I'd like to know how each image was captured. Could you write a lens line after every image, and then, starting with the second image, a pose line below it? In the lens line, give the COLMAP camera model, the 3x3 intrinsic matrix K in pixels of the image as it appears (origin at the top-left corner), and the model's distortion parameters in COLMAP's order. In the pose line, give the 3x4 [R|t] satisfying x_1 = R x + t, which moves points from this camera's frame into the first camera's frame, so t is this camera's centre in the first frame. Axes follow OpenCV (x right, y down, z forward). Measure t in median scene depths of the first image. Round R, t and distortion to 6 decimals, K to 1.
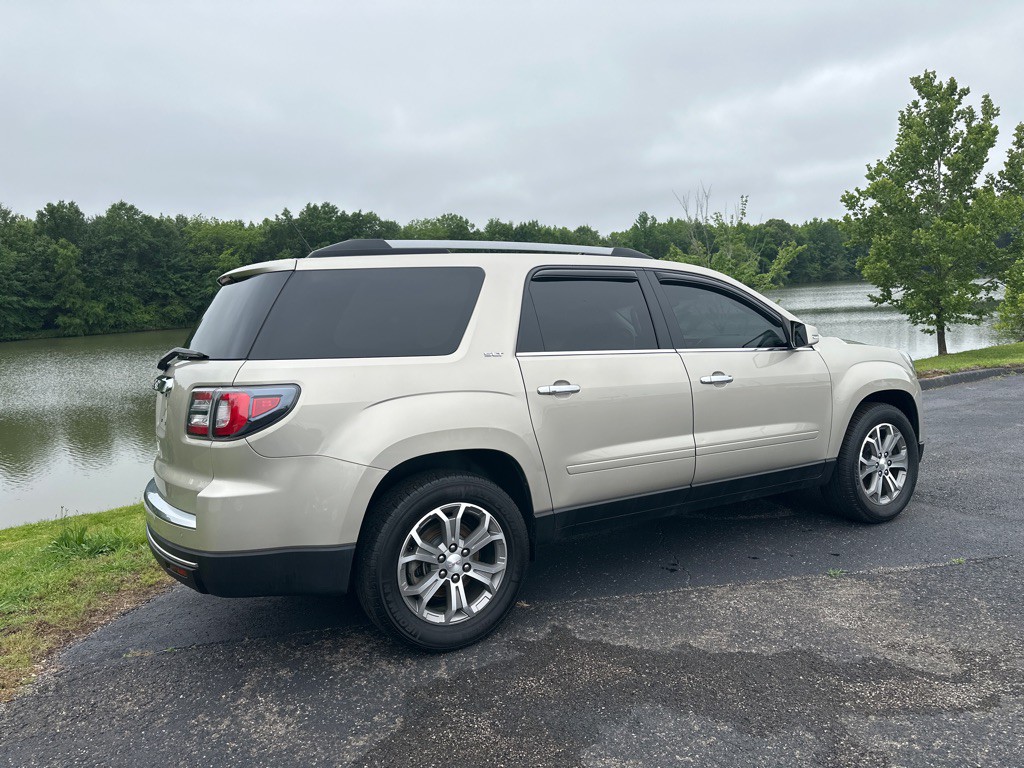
lens RADIAL K [[726.3, 0, 519.1], [0, 726.3, 368.3], [0, 0, 1]] dist [0.048447, -0.058471]
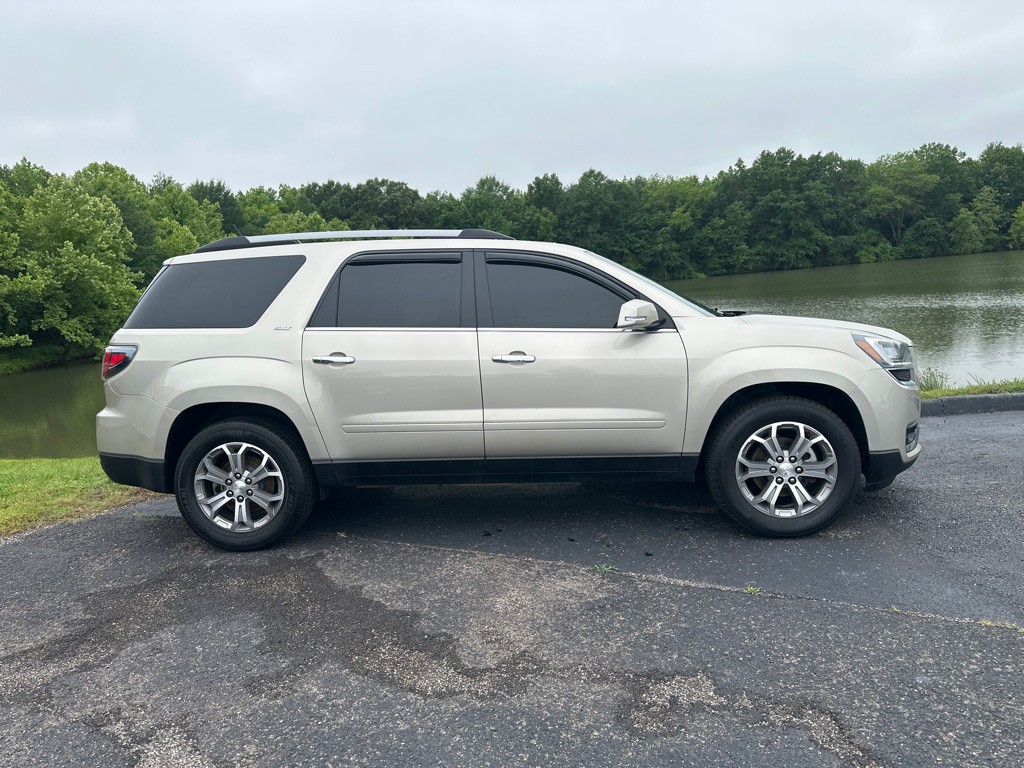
lens RADIAL K [[720.8, 0, 516.1], [0, 720.8, 397.5], [0, 0, 1]] dist [0.083392, -0.106408]
pose [[0.815584, 0.084313, -0.572463, 0.098726], [-0.024793, 0.993511, 0.111003, -0.004946], [0.578107, -0.076339, 0.812382, 0.021464]]
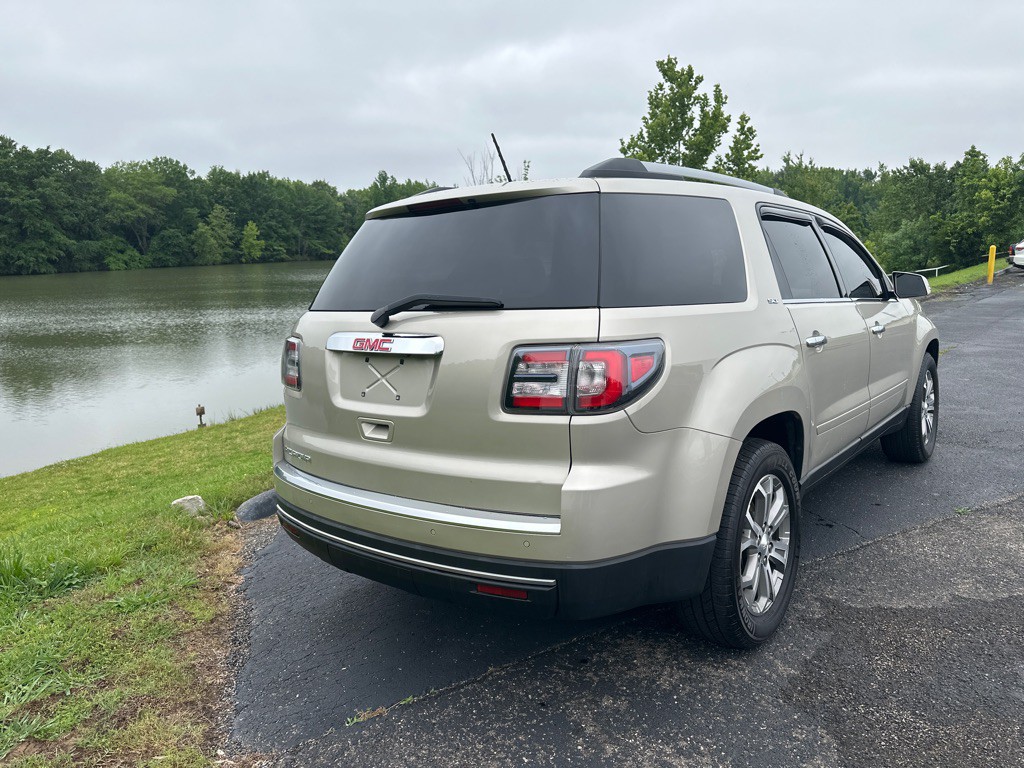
lens RADIAL K [[726.3, 0, 518.5], [0, 726.3, 372.4], [0, 0, 1]] dist [0.048447, -0.058471]
pose [[0.935878, -0.033893, 0.350689, -0.061264], [0.013881, 0.998136, 0.059424, 0.000883], [-0.352050, -0.050745, 0.934605, 0.027987]]
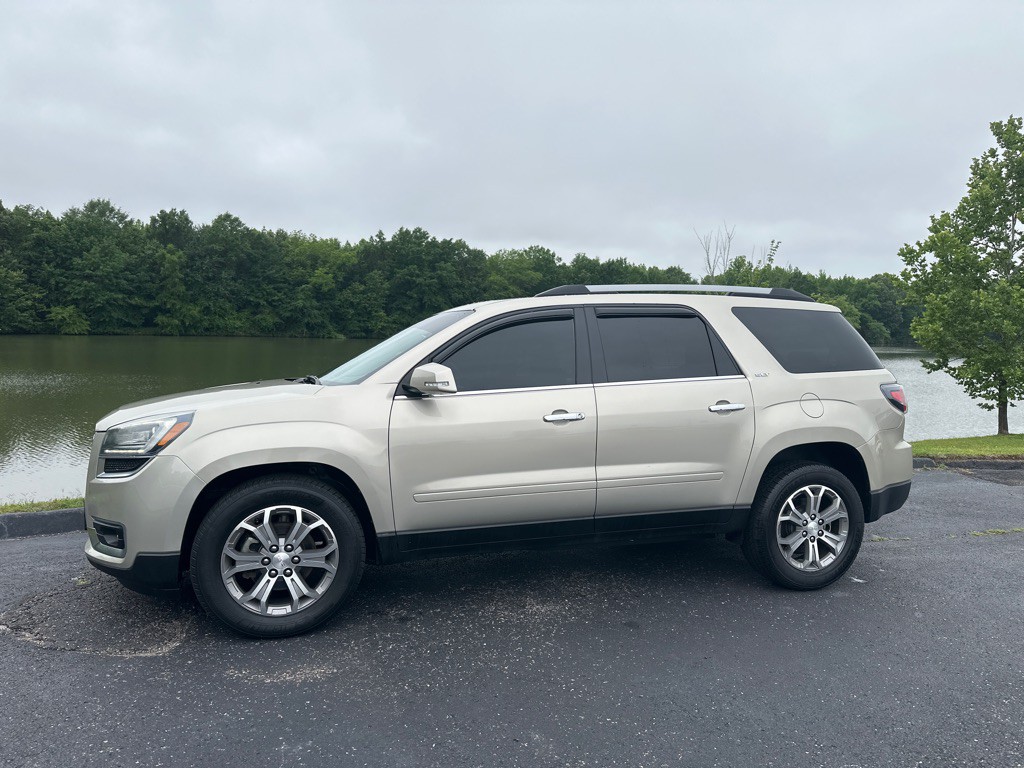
lens RADIAL K [[720.8, 0, 518.5], [0, 720.8, 401.5], [0, 0, 1]] dist [0.083392, -0.106408]
pose [[0.987283, 0.093849, -0.128313, 0.112113], [-0.093954, 0.995563, 0.005251, -0.007524], [0.128237, 0.006872, 0.991720, 0.042185]]
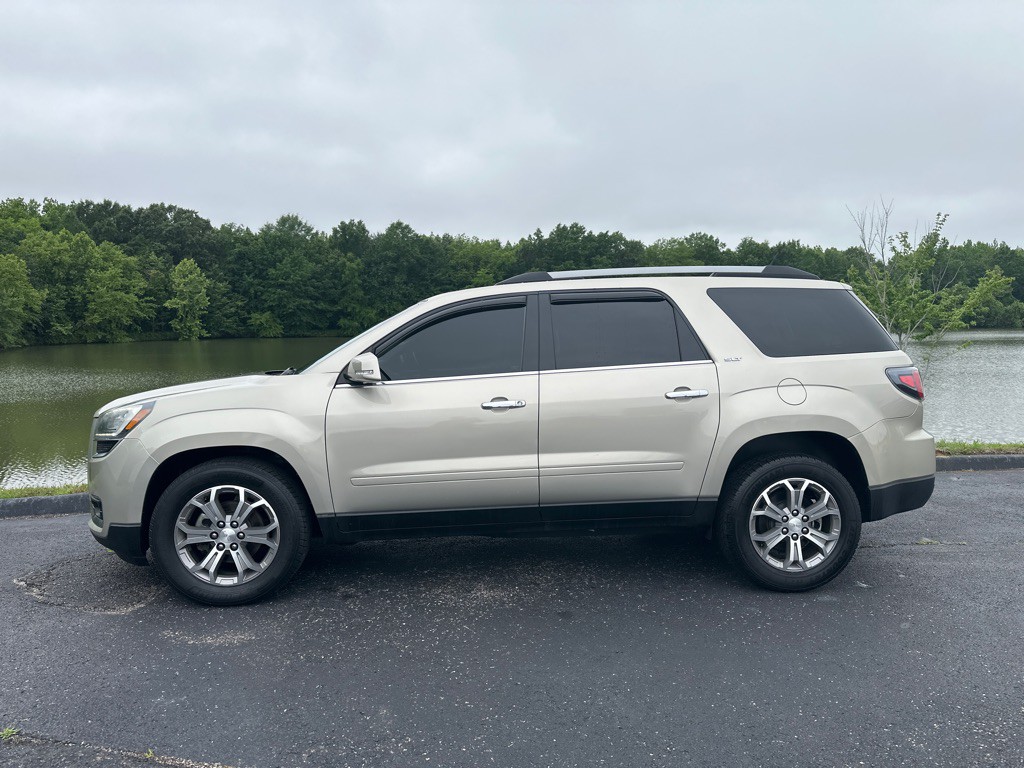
lens RADIAL K [[720.8, 0, 517.5], [0, 720.8, 404.3], [0, 0, 1]] dist [0.083392, -0.106408]
pose [[0.933811, 0.092004, -0.345735, 0.146267], [-0.084335, 0.995743, 0.037194, -0.009612], [0.347685, -0.005574, 0.937595, 0.049923]]
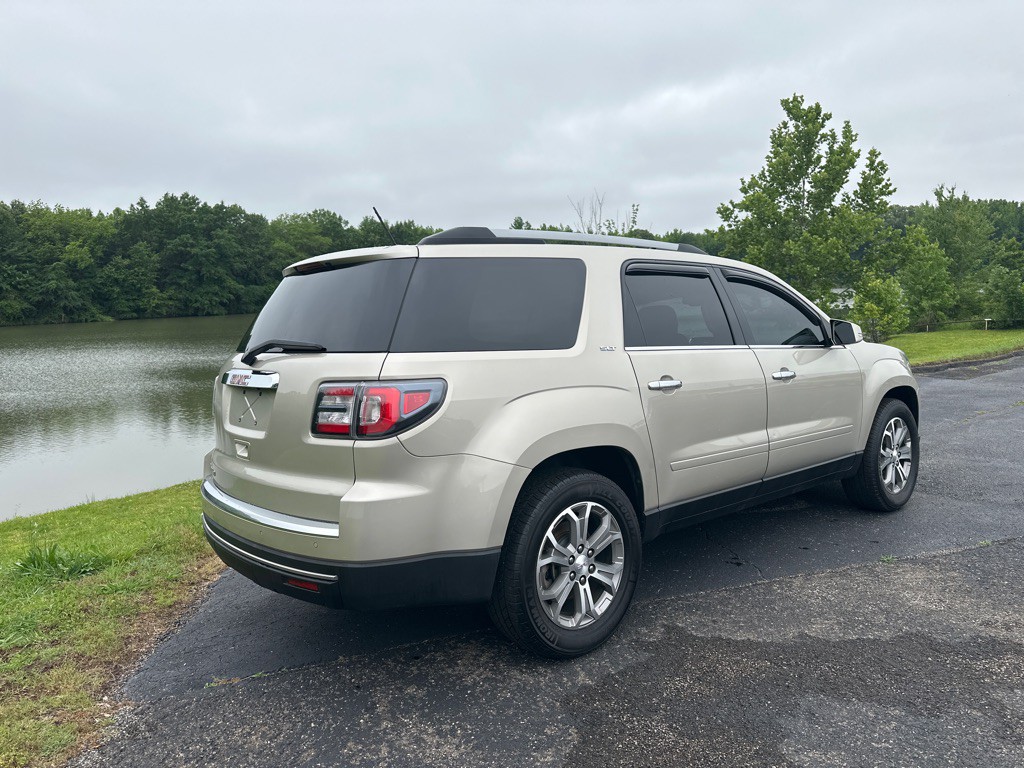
lens RADIAL K [[726.3, 0, 515.0], [0, 726.3, 374.8], [0, 0, 1]] dist [0.048447, -0.058471]
pose [[0.985486, 0.000162, 0.169755, -0.031578], [-0.001172, 0.999982, 0.005847, 0.001039], [-0.169751, -0.005961, 0.985469, 0.006301]]
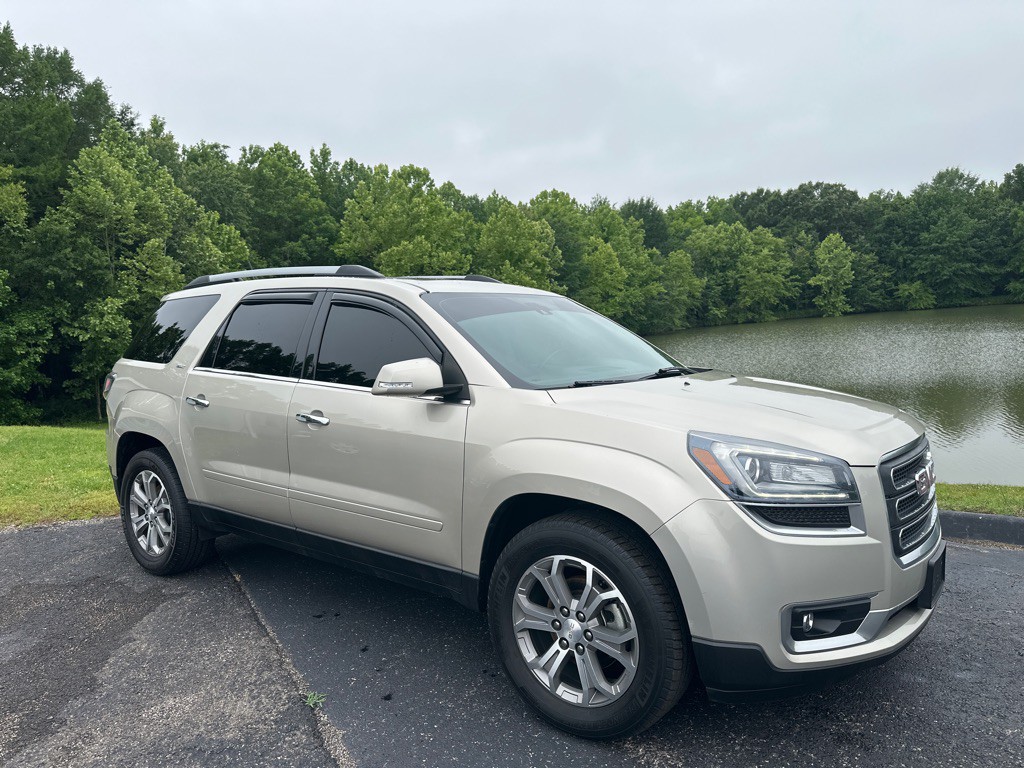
lens RADIAL K [[726.3, 0, 510.8], [0, 726.3, 386.7], [0, 0, 1]] dist [0.048447, -0.058471]
pose [[0.363414, 0.116837, -0.924272, 0.133084], [-0.049621, 0.993124, 0.106030, -0.014526], [0.930305, 0.007331, 0.366713, 0.104624]]
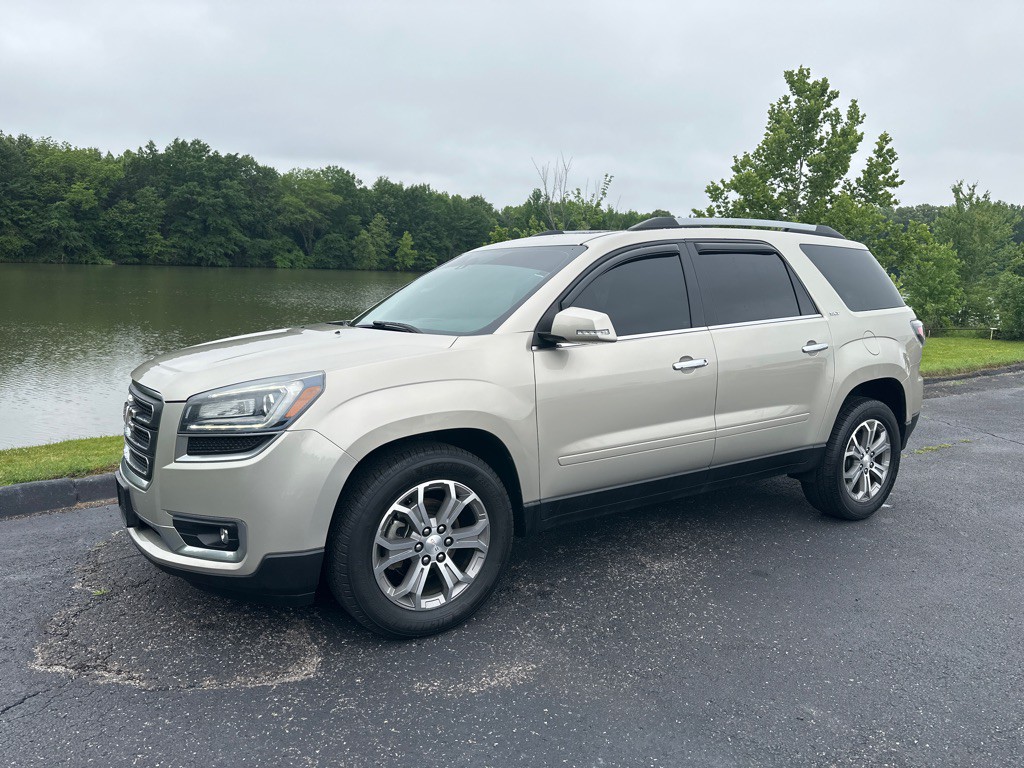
lens RADIAL K [[726.3, 0, 516.1], [0, 726.3, 387.3], [0, 0, 1]] dist [0.048447, -0.058471]
pose [[0.986881, 0.066400, 0.147166, 0.064480], [-0.075724, 0.995400, 0.058686, -0.005898], [-0.142592, -0.069060, 0.987369, 0.054383]]
